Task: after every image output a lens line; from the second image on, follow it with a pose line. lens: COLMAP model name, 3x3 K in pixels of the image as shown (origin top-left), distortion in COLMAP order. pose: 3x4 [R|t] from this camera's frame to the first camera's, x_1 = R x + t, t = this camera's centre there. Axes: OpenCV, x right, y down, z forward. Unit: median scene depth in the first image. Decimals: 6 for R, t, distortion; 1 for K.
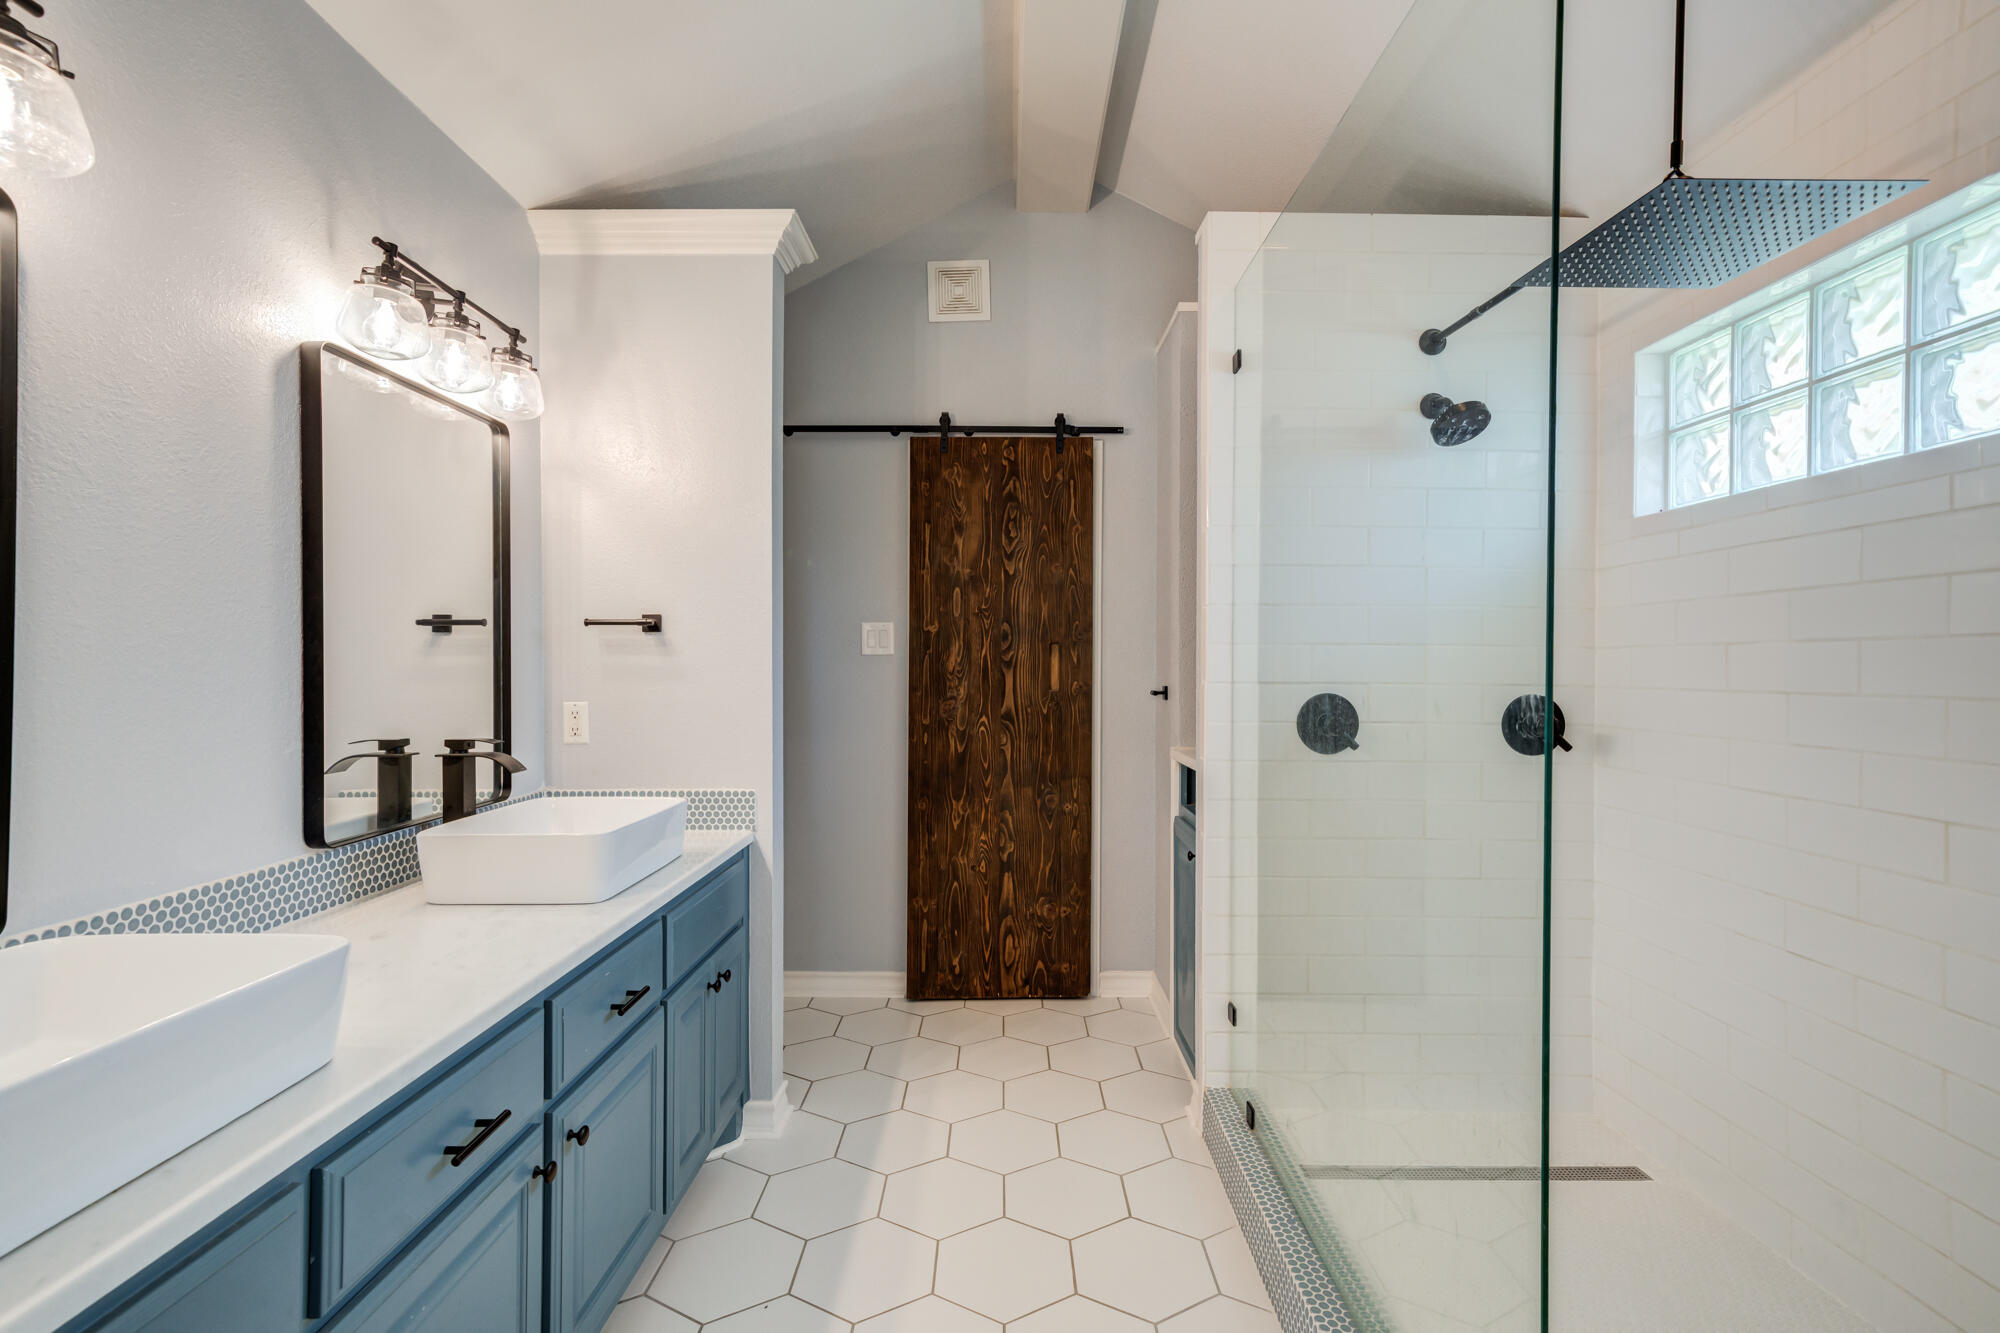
lens RADIAL K [[874.5, 0, 991.2], [0, 874.5, 672.6], [0, 0, 1]] dist [0.003460, 0.000573]
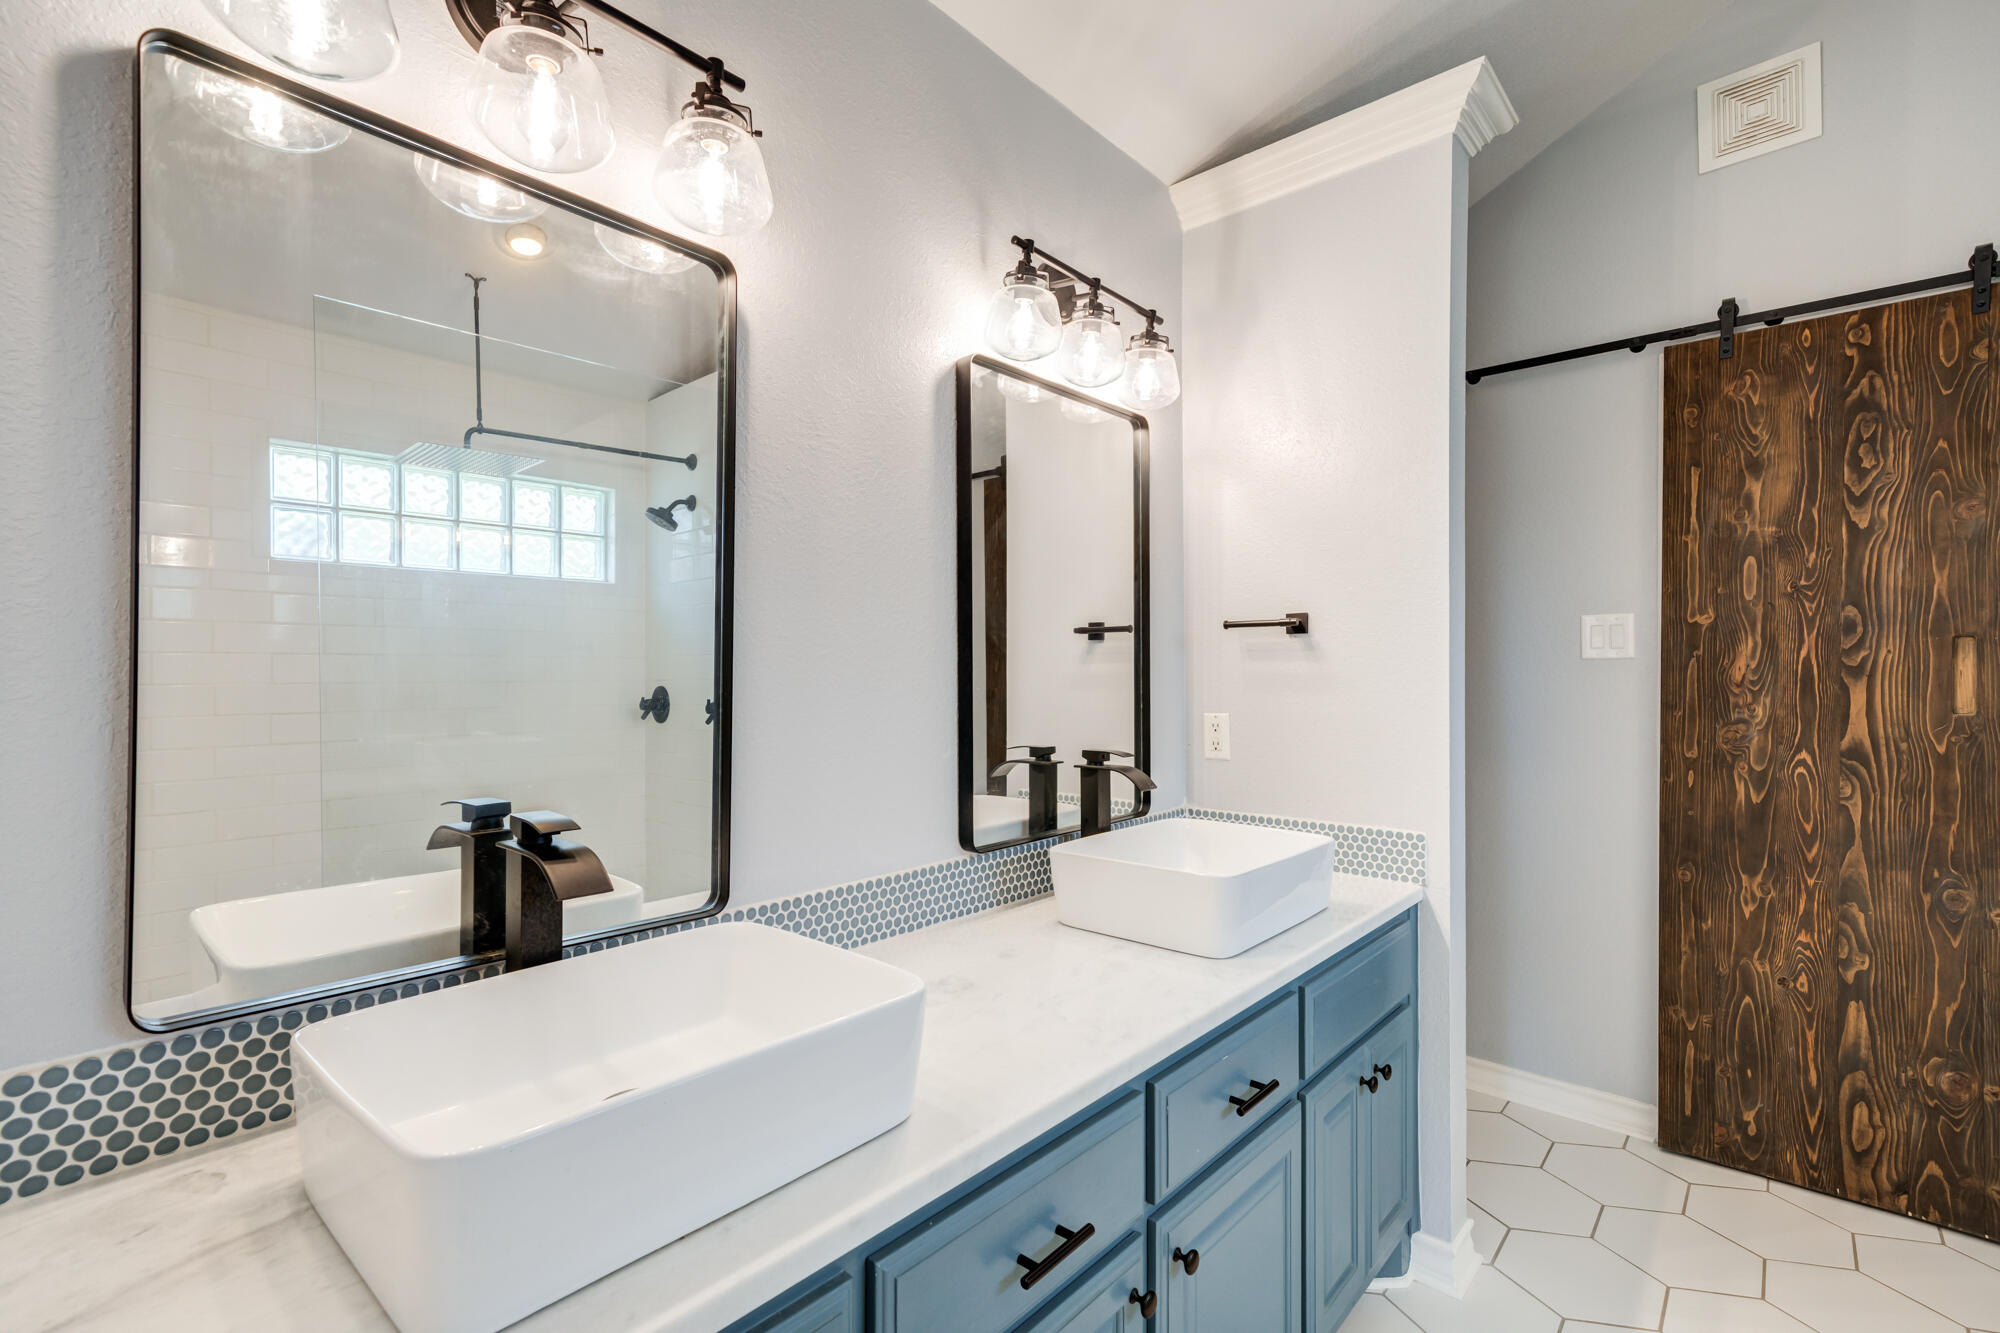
lens RADIAL K [[915.2, 0, 1013.0], [0, 915.2, 670.2], [0, 0, 1]] dist [0.004449, 0.006588]
pose [[0.768708, -0.001909, -0.639597, -0.030943], [-0.005496, 0.999939, -0.009590, -0.000792], [0.639577, 0.010887, 0.768650, 0.139286]]
